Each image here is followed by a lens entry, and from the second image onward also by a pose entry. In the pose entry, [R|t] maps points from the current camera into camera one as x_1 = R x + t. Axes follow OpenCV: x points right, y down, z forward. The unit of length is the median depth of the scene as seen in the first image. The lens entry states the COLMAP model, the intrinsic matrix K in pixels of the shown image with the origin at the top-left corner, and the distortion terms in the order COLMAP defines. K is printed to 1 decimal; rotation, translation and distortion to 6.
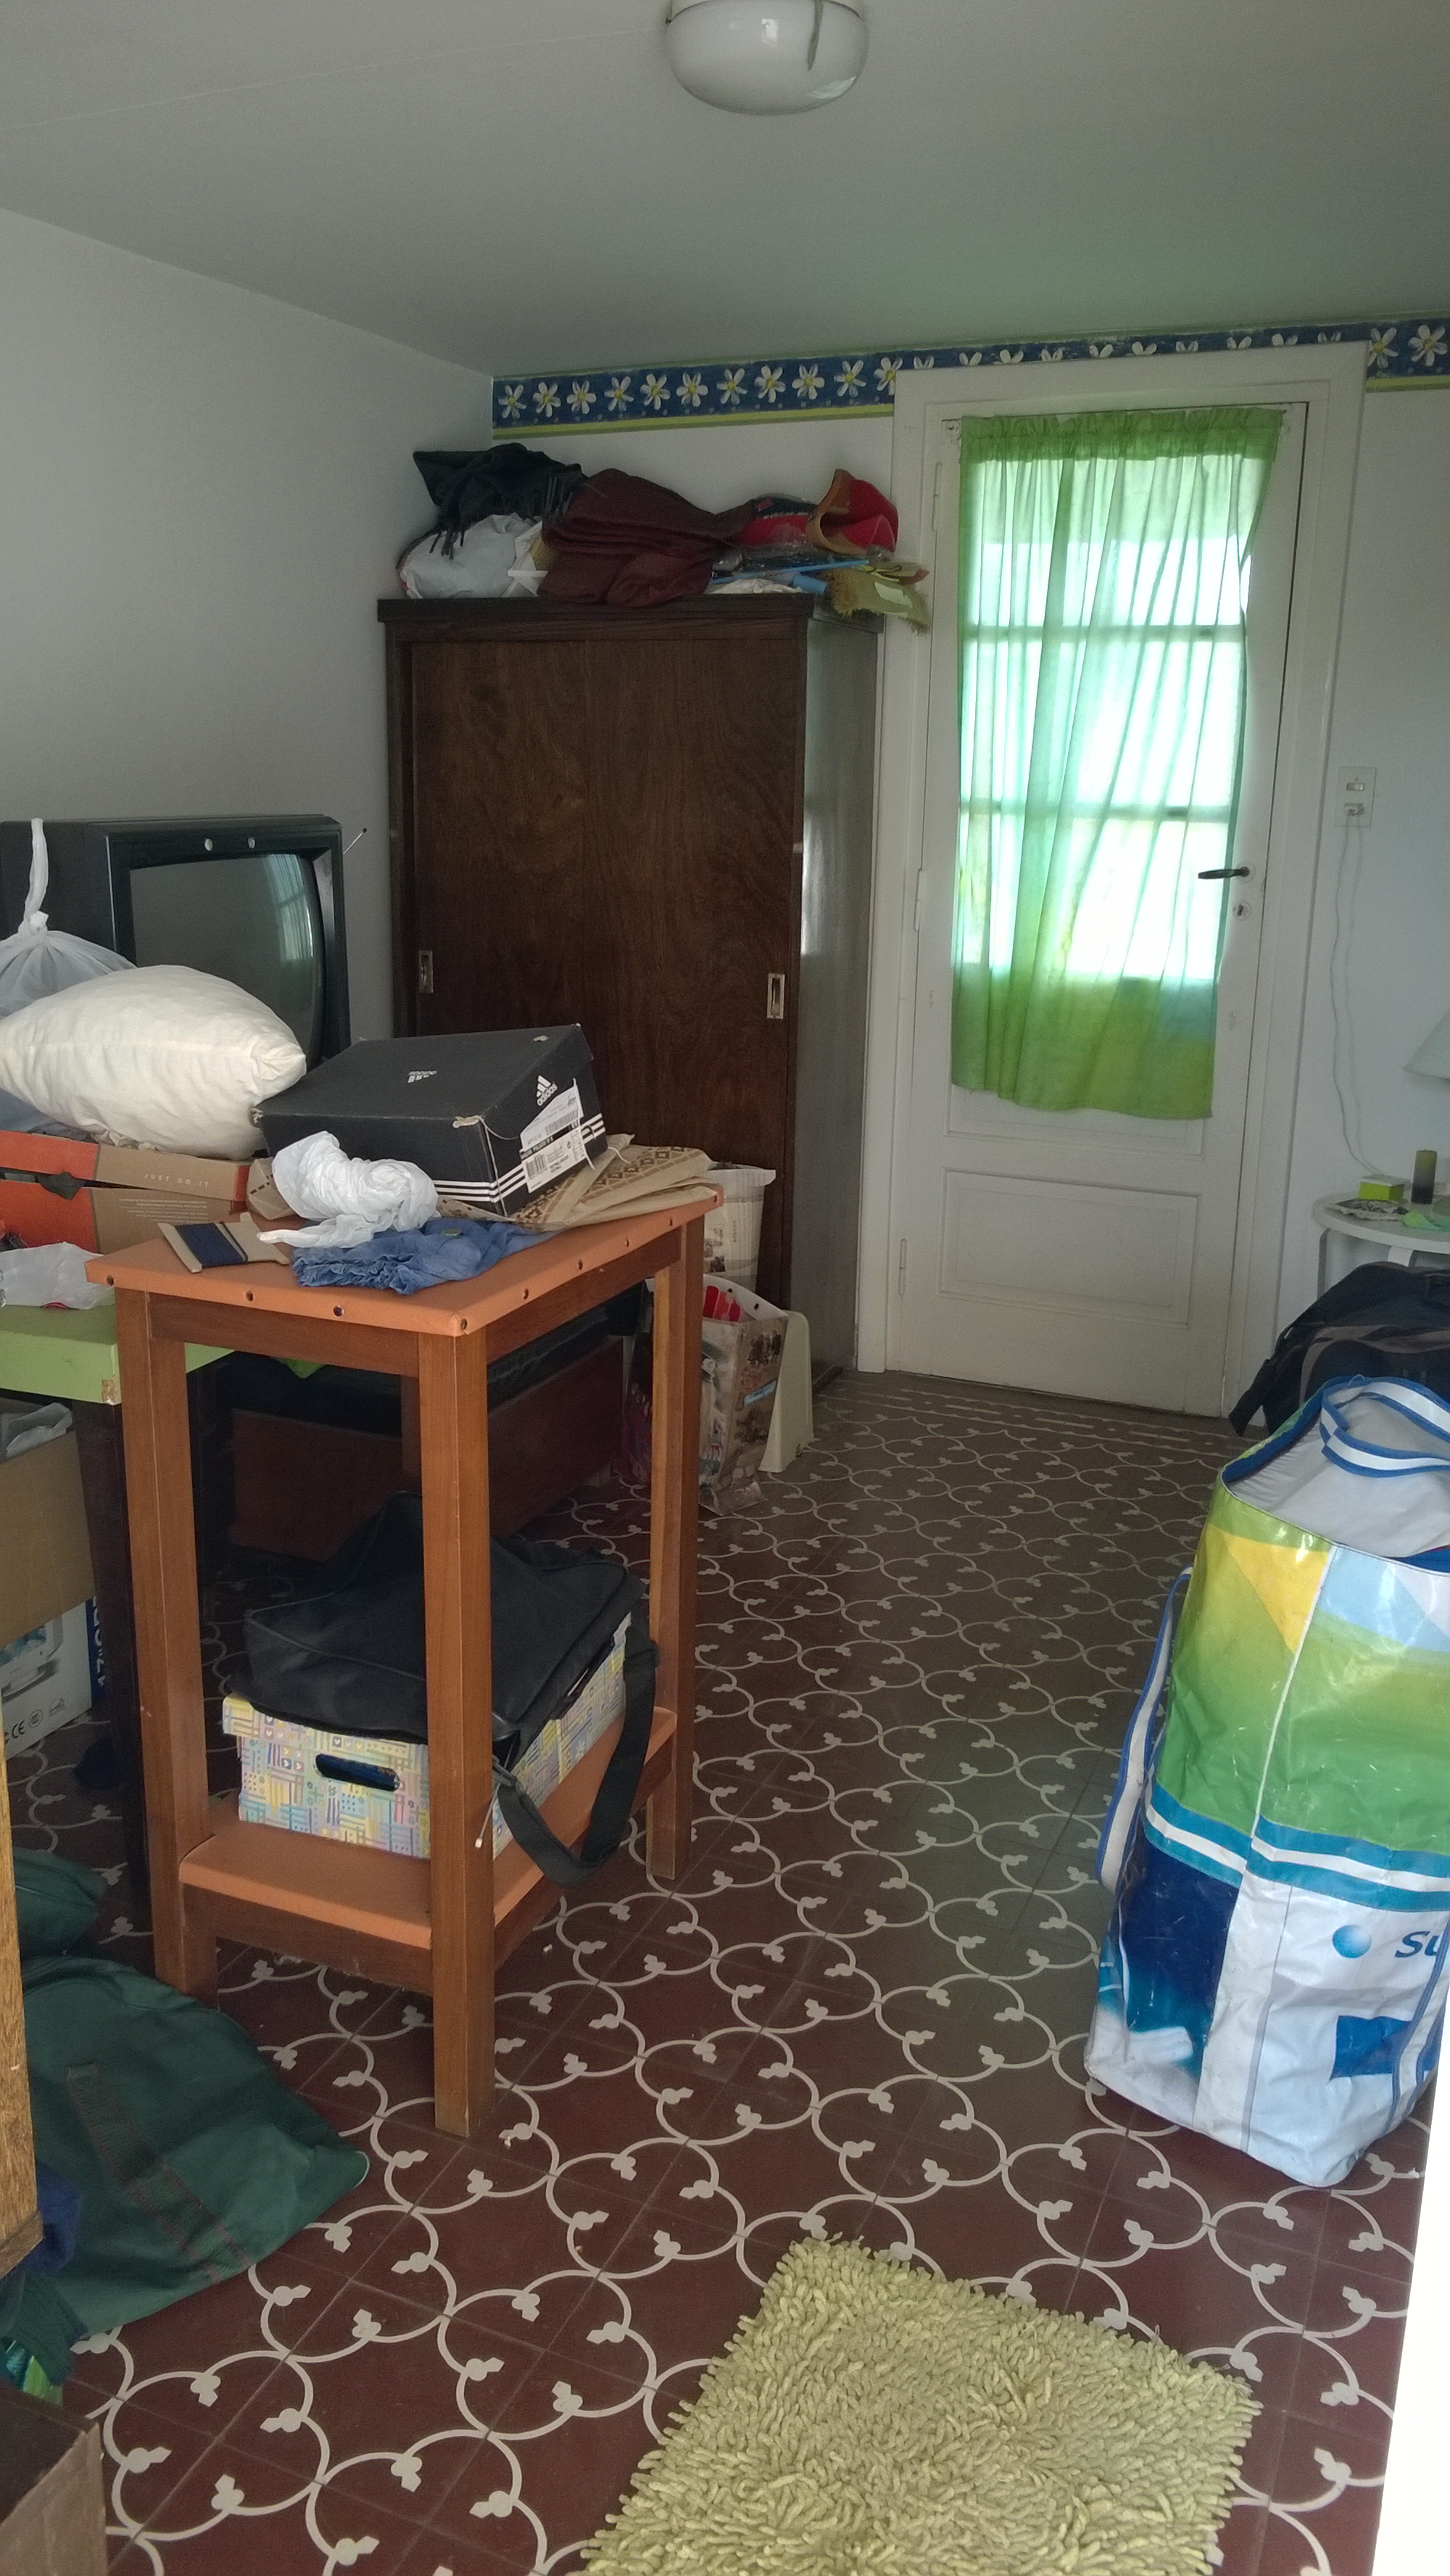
lens RADIAL K [[1967.5, 0, 717.7], [0, 1967.5, 1281.7], [0, 0, 1]] dist [-0.015190, 0.006149]
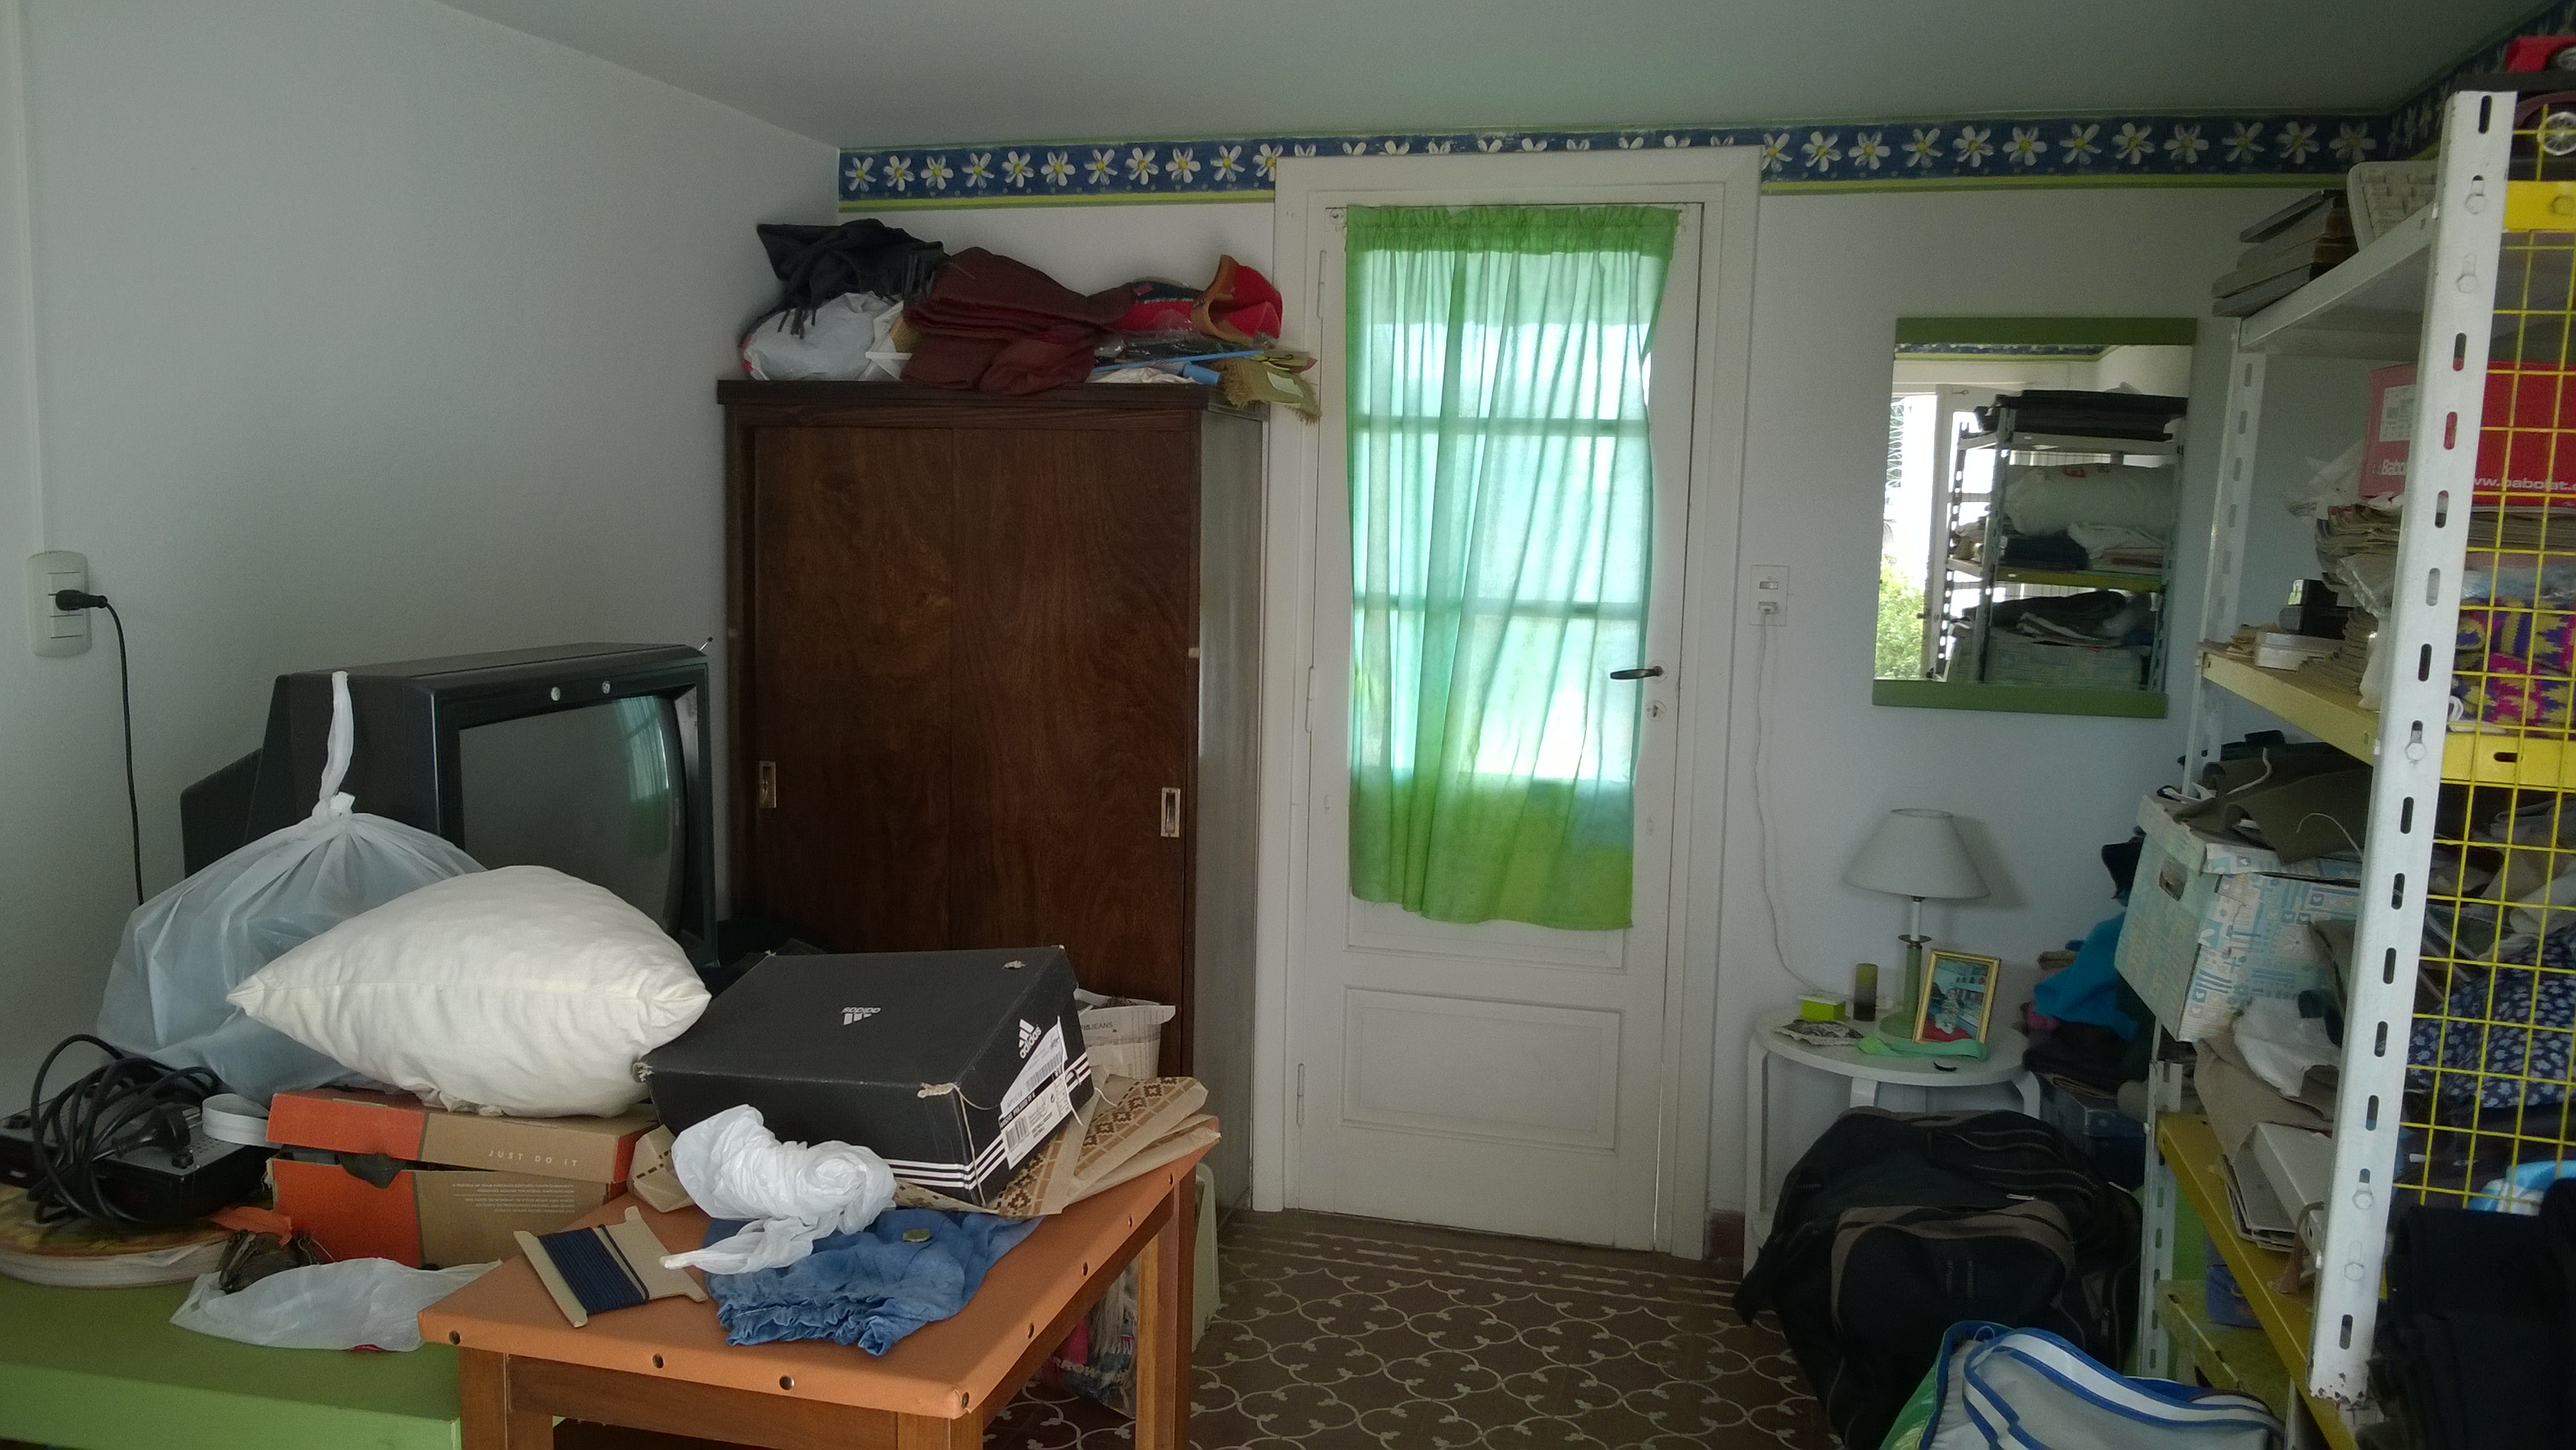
lens RADIAL K [[1967.5, 0, 1290.2], [0, 1967.5, 740.2], [0, 0, 1]] dist [-0.015190, 0.006149]
pose [[0.988451, -0.012558, 0.151021, -0.052516], [0.032961, 0.990518, -0.133368, -0.055141], [-0.147915, 0.136805, 0.979493, 0.099538]]
